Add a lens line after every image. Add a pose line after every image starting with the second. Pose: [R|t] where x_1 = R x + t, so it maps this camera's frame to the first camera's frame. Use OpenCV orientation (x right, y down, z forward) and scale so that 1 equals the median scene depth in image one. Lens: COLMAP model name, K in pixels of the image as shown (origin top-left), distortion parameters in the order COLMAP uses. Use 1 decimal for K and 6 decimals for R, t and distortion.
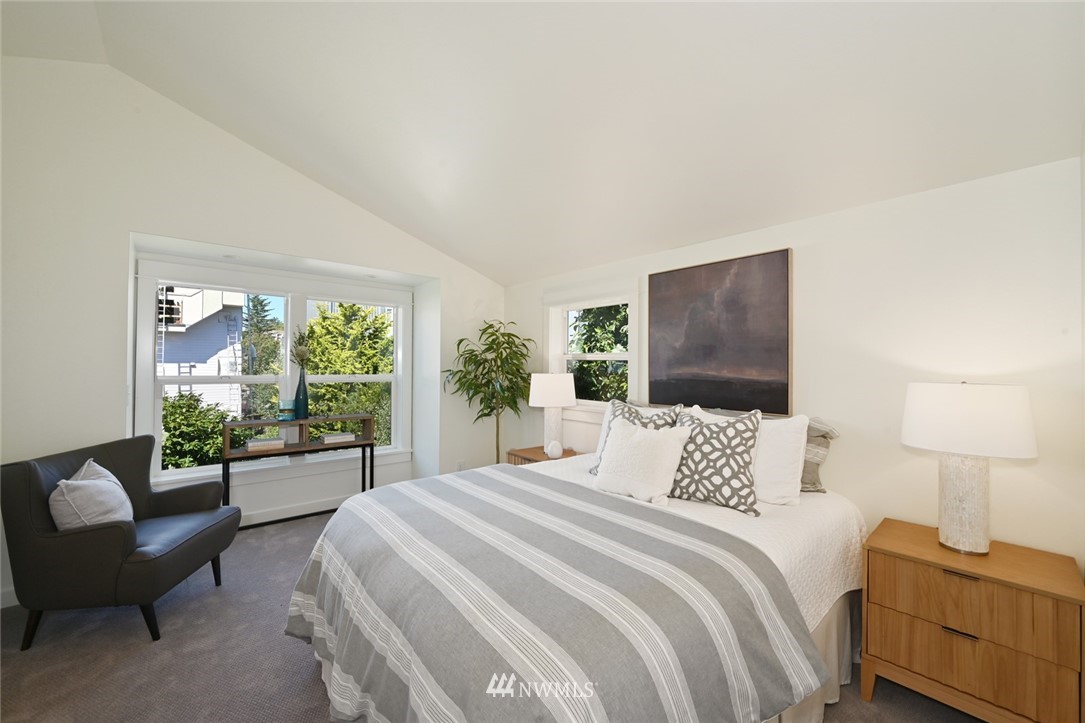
lens RADIAL K [[427.2, 0, 542.5], [0, 427.2, 361.5], [0, 0, 1]] dist [0.000402, 0.000007]
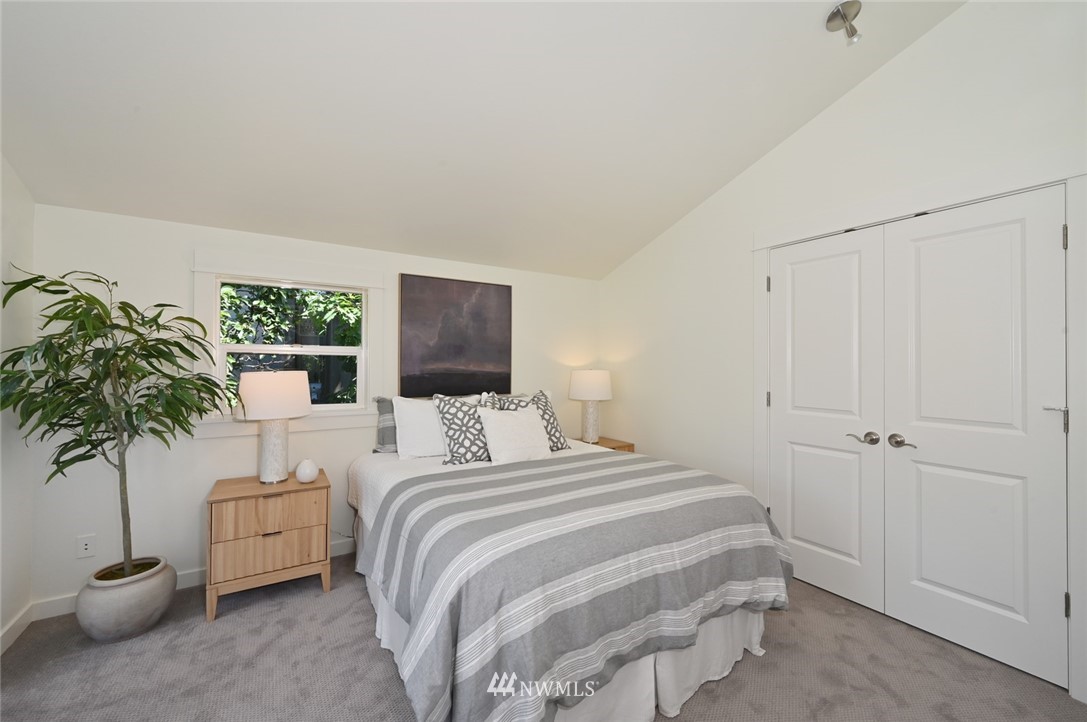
lens RADIAL K [[433.7, 0, 543.5], [0, 433.7, 361.0], [0, 0, 1]] dist [-0.000105, -0.000017]
pose [[0.145590, -0.008835, 0.989306, -0.846093], [-0.021897, 0.999686, 0.012151, -0.013018], [-0.989103, -0.023432, 0.145350, 0.572389]]
